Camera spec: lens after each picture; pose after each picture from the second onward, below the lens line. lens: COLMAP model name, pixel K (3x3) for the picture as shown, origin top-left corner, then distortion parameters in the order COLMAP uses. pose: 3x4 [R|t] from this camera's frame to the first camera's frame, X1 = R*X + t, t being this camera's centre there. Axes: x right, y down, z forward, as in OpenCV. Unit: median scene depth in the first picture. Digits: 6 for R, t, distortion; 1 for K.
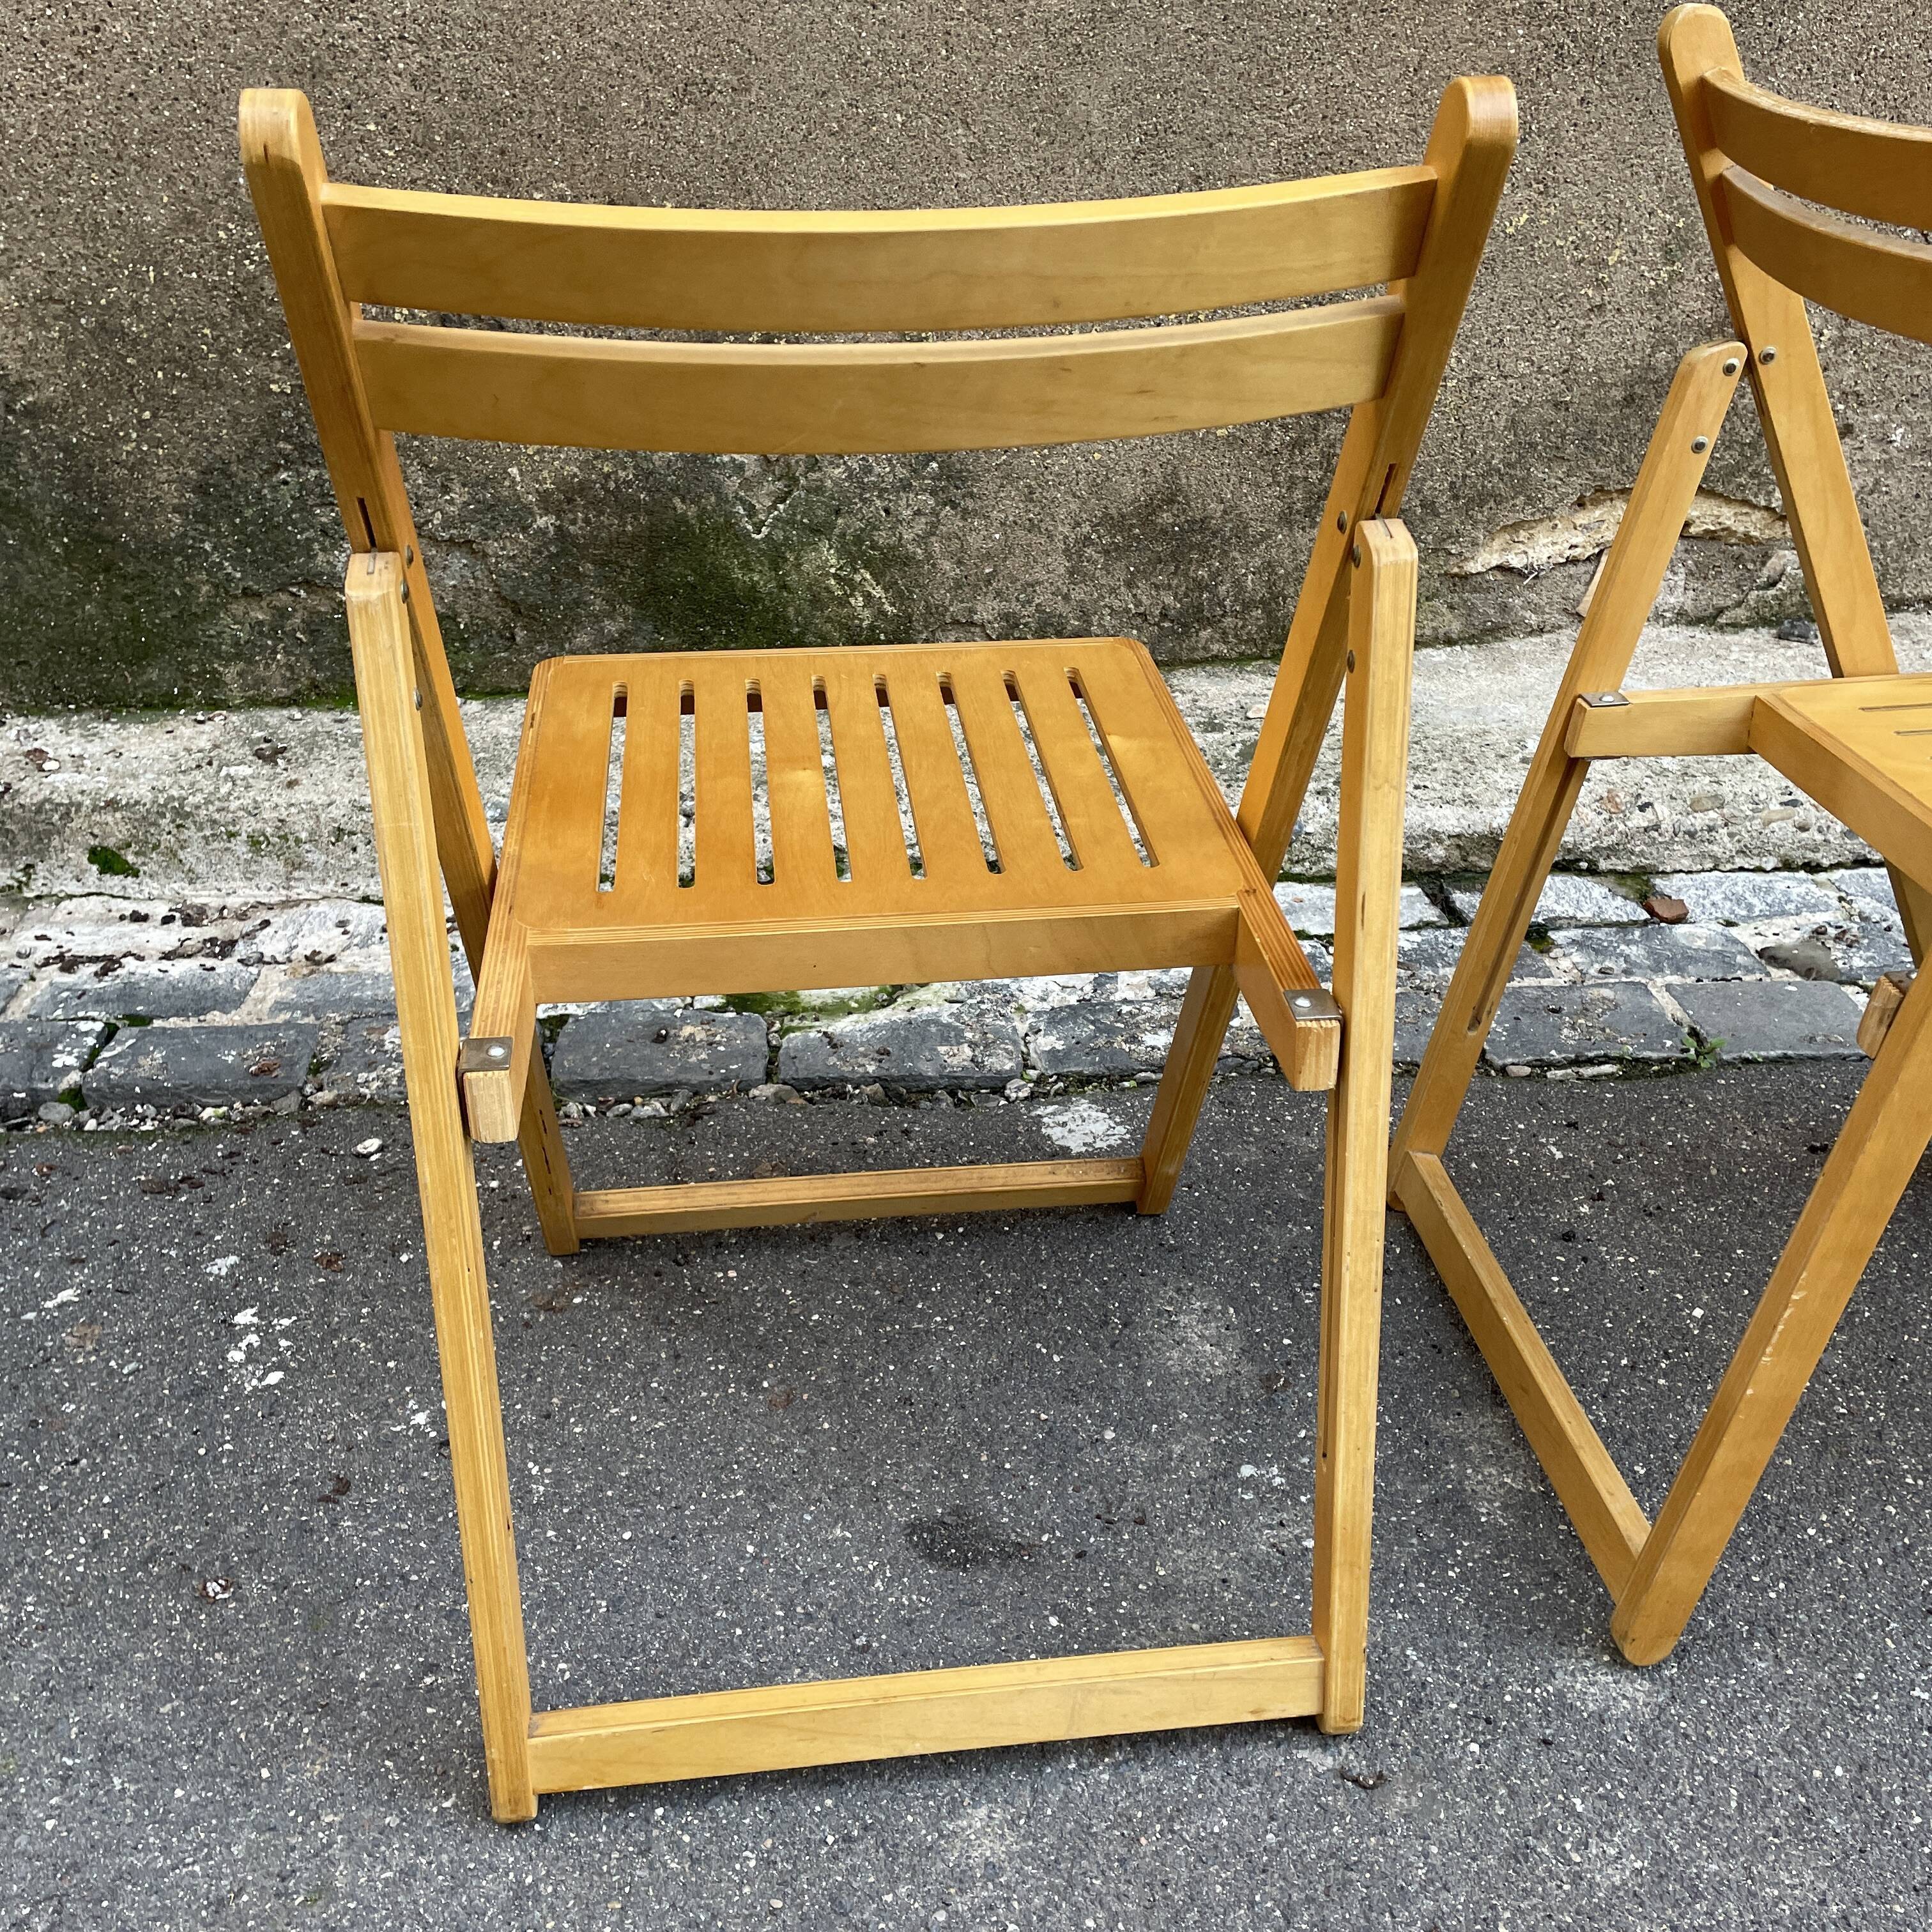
lens RADIAL K [[1948.9, 0, 942.8], [0, 1948.9, 996.8], [0, 0, 1]] dist [0.047240, 0.000000]
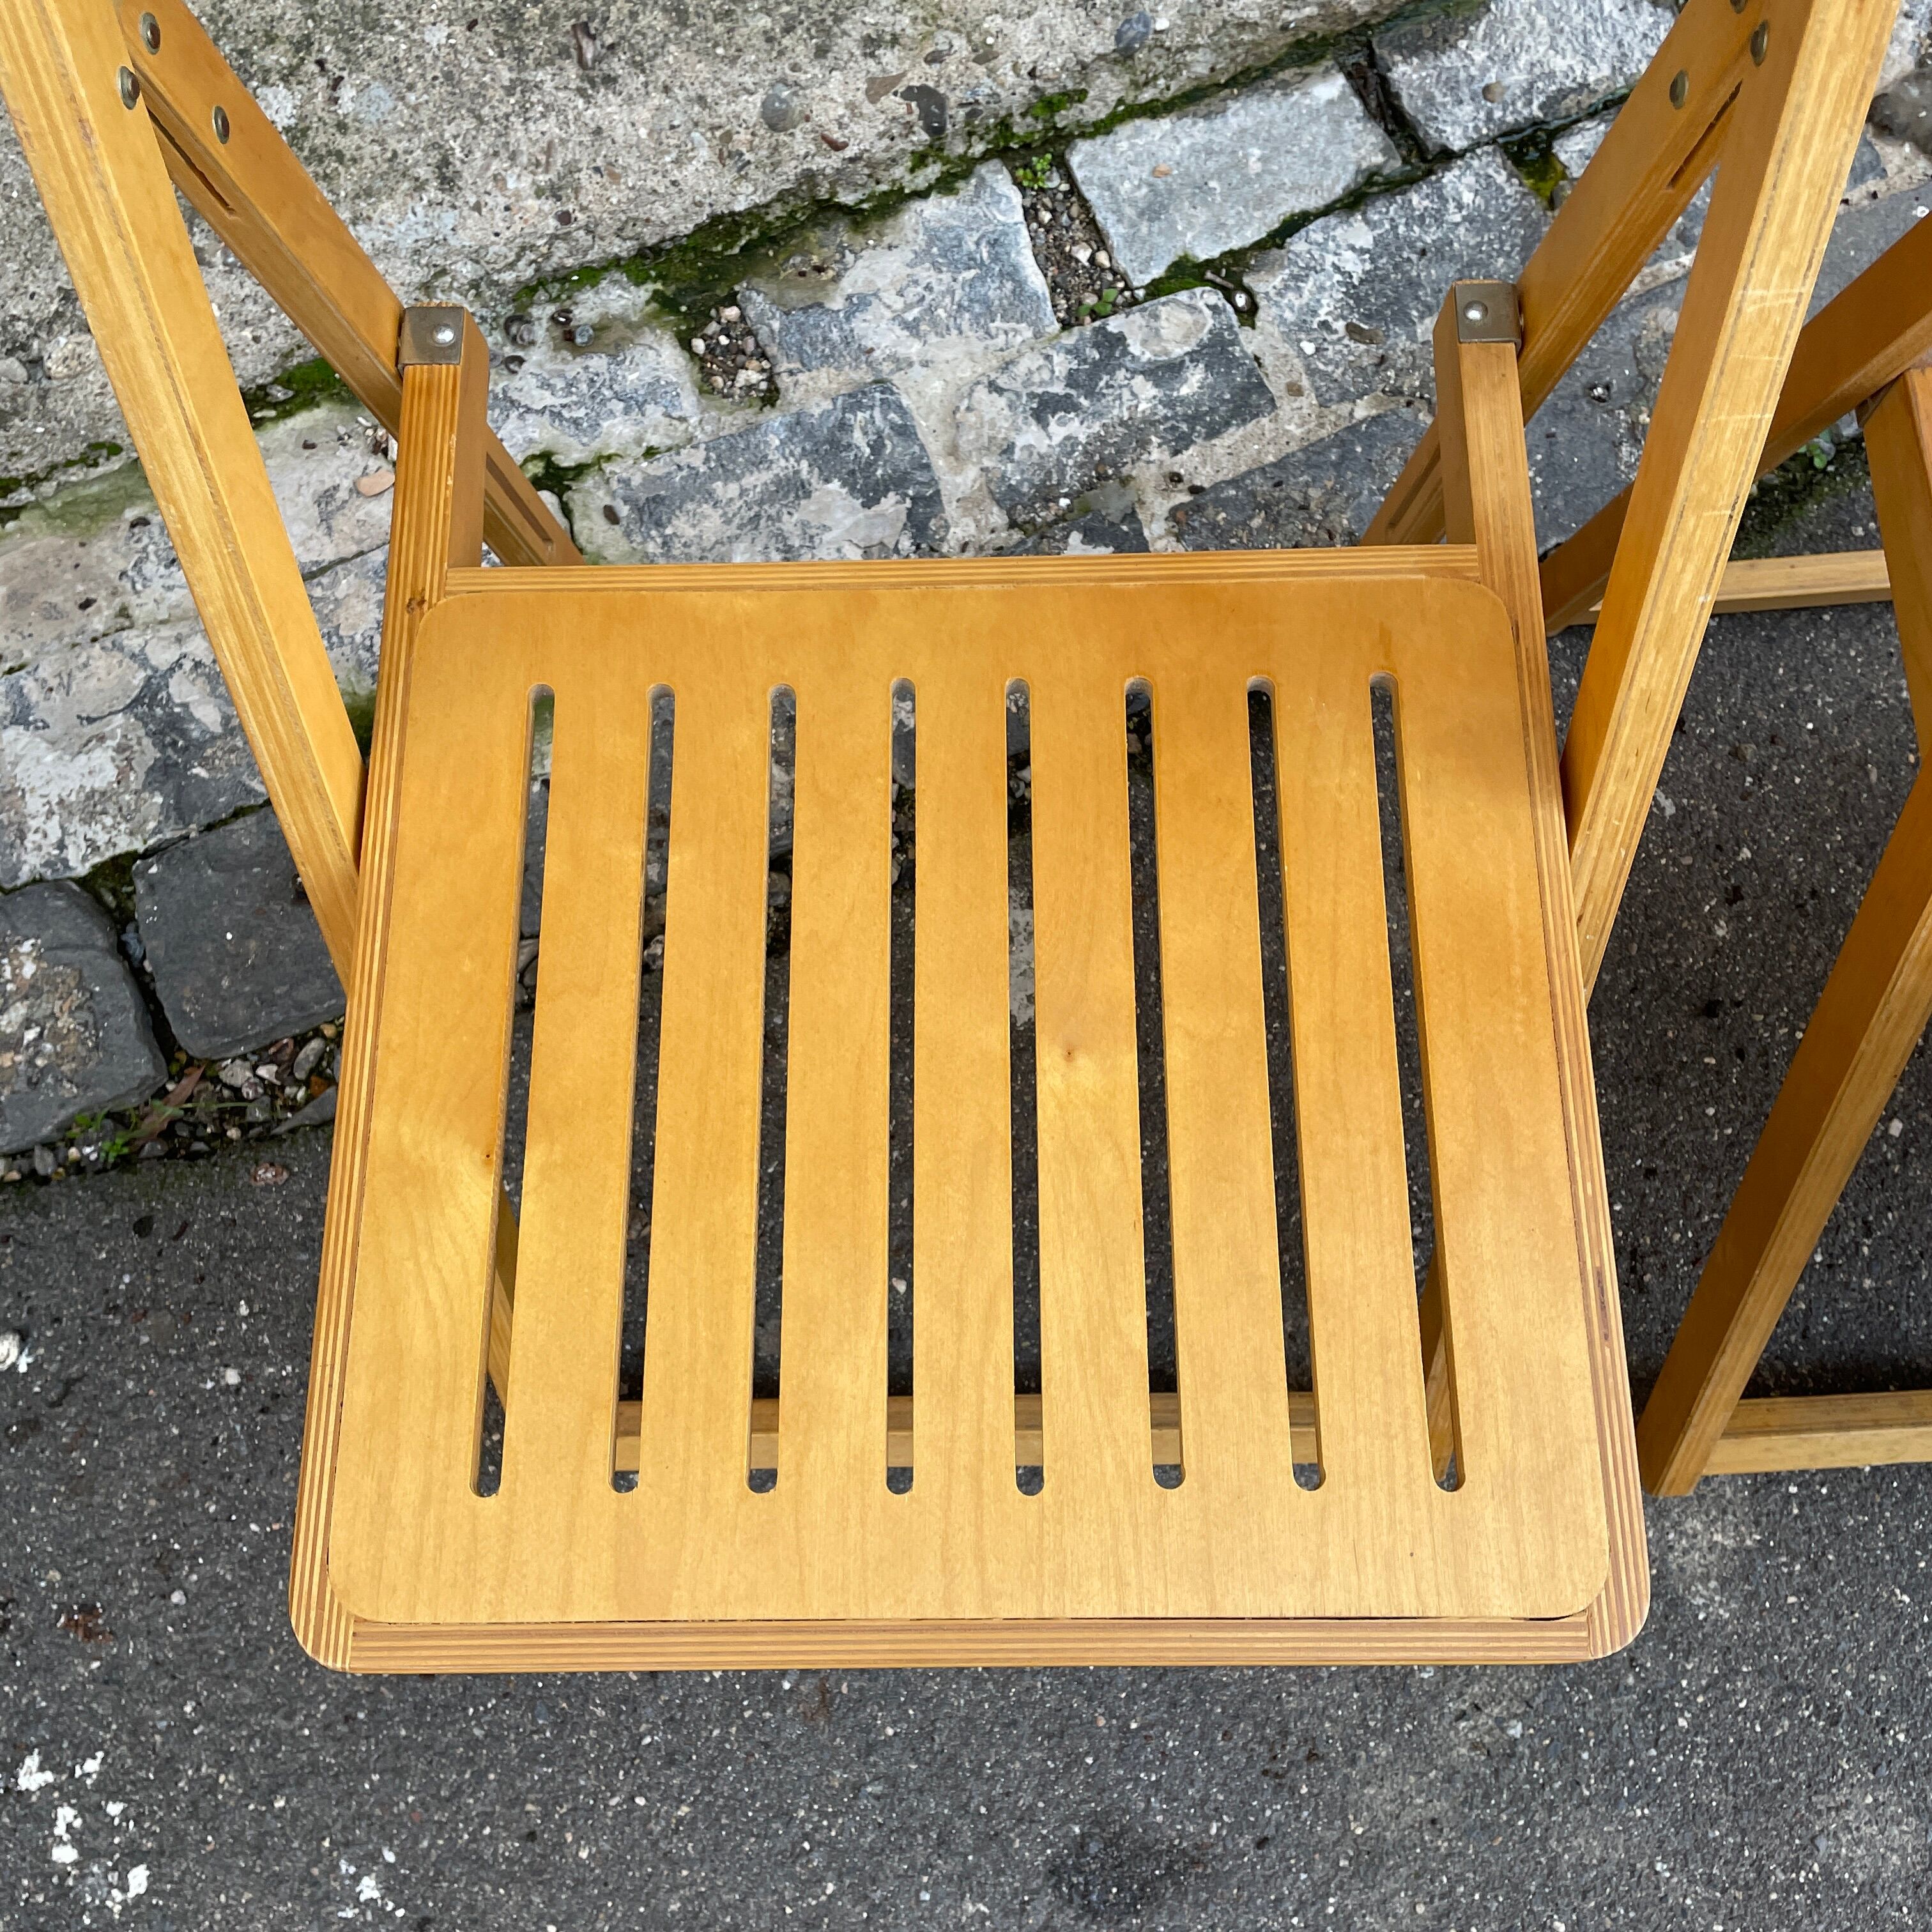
lens RADIAL K [[1948.9, 0, 980.5], [0, 1948.9, 975.2], [0, 0, 1]] dist [0.047240, 0.000000]
pose [[0.947076, -0.312964, 0.071415, 0.007819], [0.158313, 0.648902, 0.744219, -0.353583], [-0.279255, -0.693527, 0.664106, 0.441995]]
